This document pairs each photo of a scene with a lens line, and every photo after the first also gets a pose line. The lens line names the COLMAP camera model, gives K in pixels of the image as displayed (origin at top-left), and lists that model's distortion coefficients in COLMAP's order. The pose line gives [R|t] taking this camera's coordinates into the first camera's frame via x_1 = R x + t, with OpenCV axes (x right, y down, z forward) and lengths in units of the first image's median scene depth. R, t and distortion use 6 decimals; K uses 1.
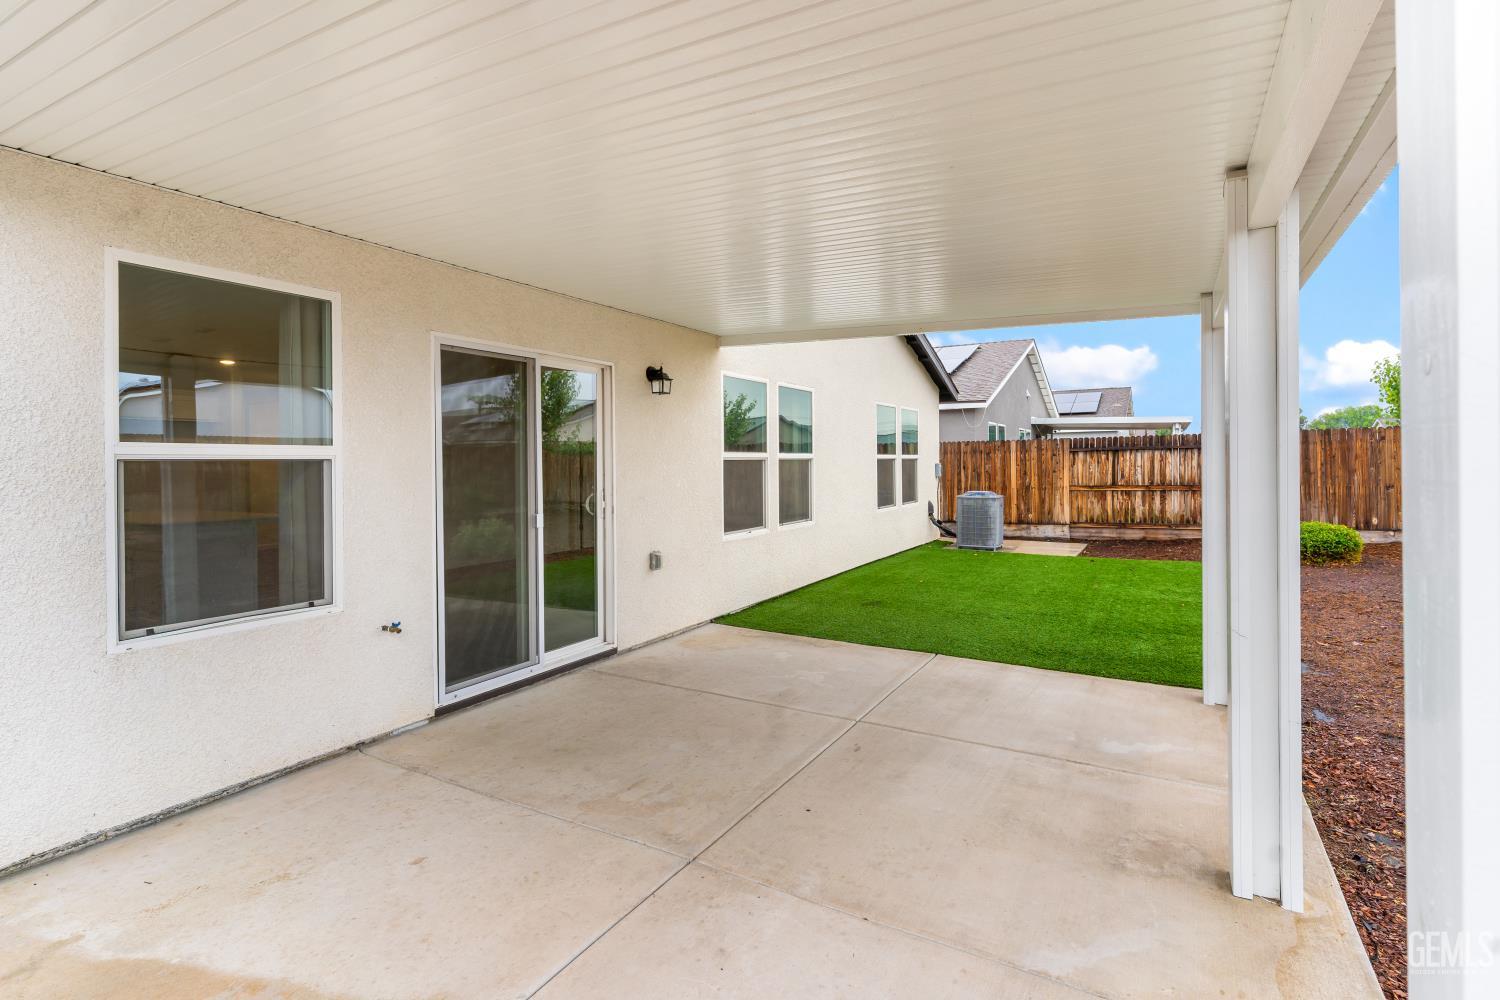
lens RADIAL K [[721.5, 0, 744.7], [0, 721.5, 497.7], [0, 0, 1]] dist [0.002660, -0.001355]
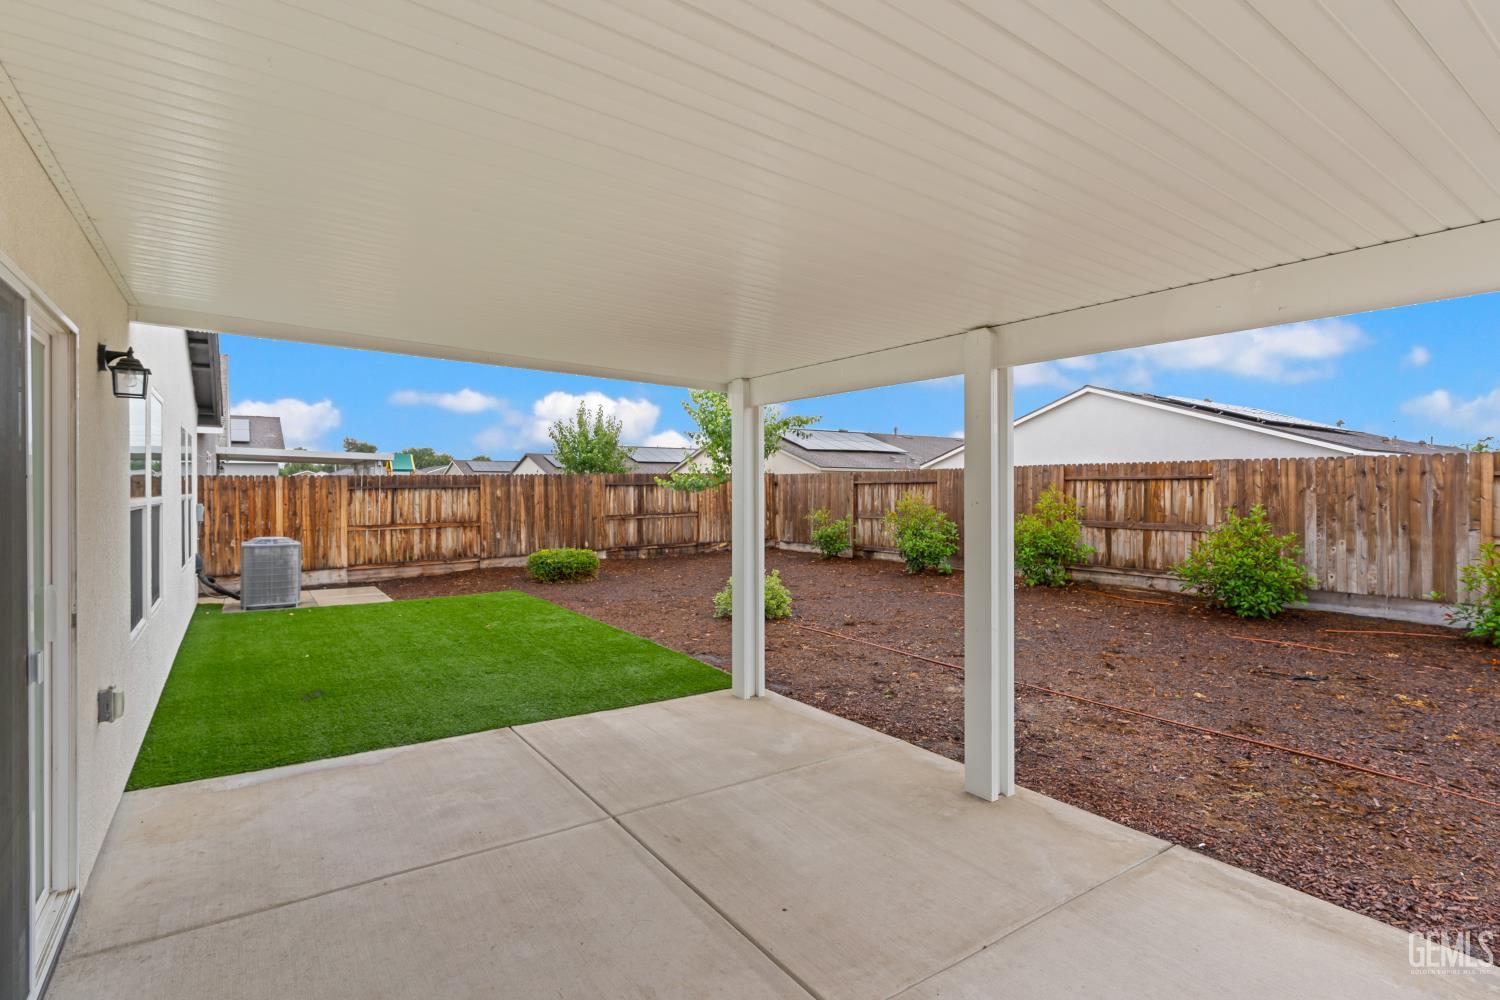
lens RADIAL K [[721.5, 0, 741.7], [0, 721.5, 503.7], [0, 0, 1]] dist [0.002660, -0.001355]
pose [[0.450648, -0.009899, 0.892647, -0.154820], [0.043170, 0.999010, -0.010715, -0.013799], [-0.891657, 0.043364, 0.450629, 0.130790]]
